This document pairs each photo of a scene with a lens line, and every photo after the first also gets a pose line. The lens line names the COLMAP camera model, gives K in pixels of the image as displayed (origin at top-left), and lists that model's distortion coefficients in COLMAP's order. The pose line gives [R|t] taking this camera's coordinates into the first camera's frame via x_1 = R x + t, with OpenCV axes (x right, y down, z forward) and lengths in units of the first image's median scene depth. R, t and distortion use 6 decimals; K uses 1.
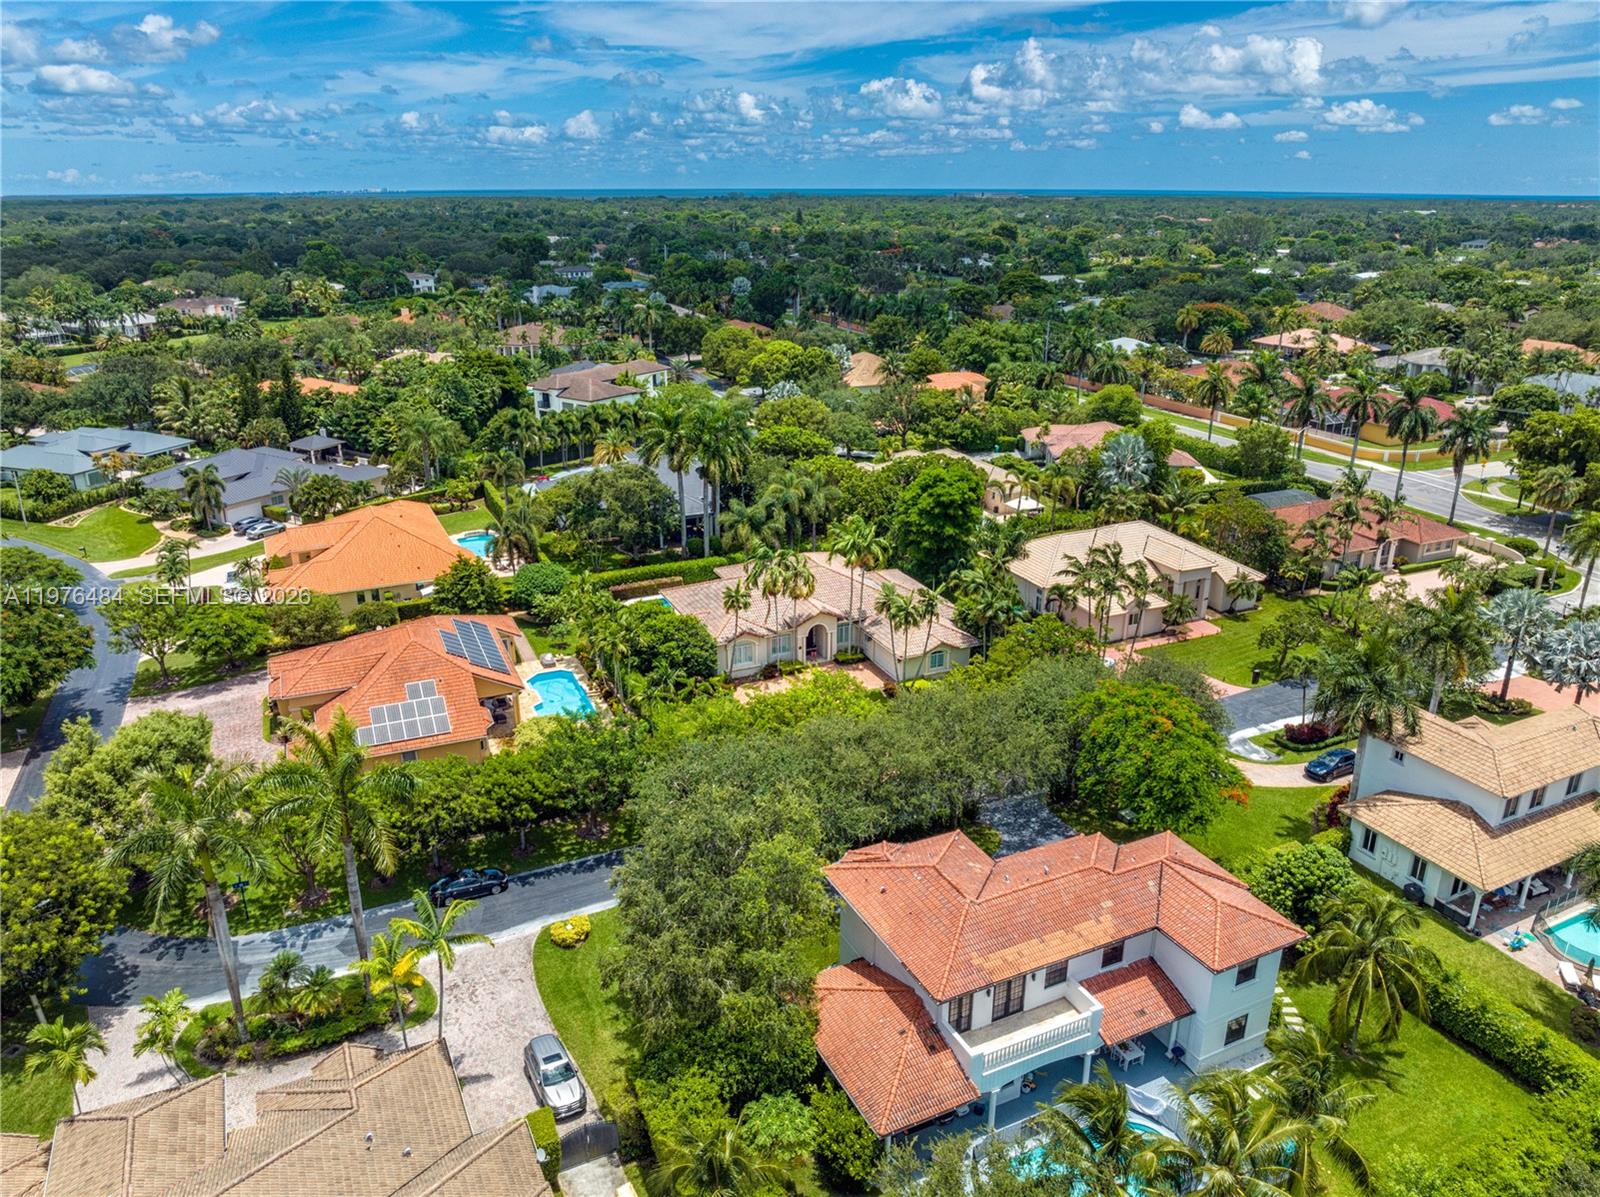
lens RADIAL K [[1142.9, 0, 800.0], [0, 1142.9, 598.5], [0, 0, 1]] dist [-0.026327, -0.001017]
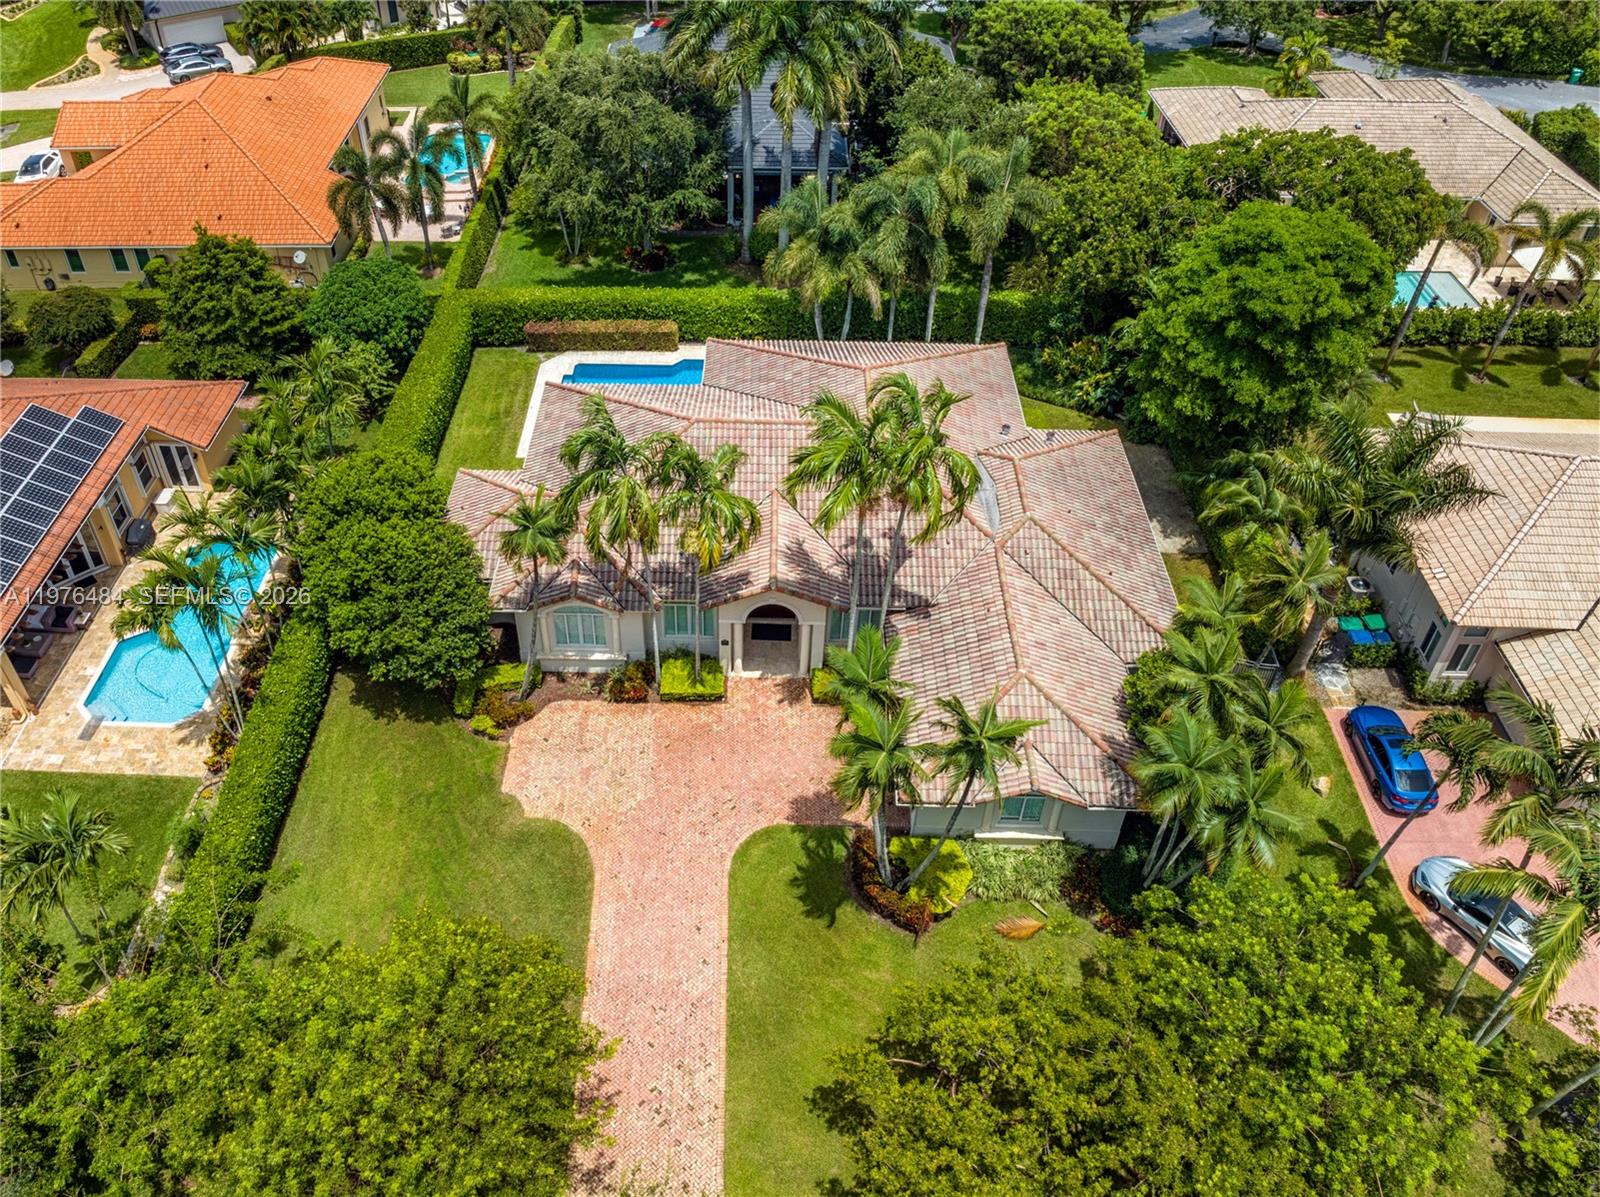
lens RADIAL K [[1251.1, 0, 718.3], [0, 1251.1, 563.5], [0, 0, 1]] dist [-0.041565, 0.011409]
pose [[0.900028, 0.280119, -0.333891, 0.080249], [-0.146402, 0.915898, 0.373760, -0.086224], [0.410507, -0.287513, 0.865344, 0.354716]]
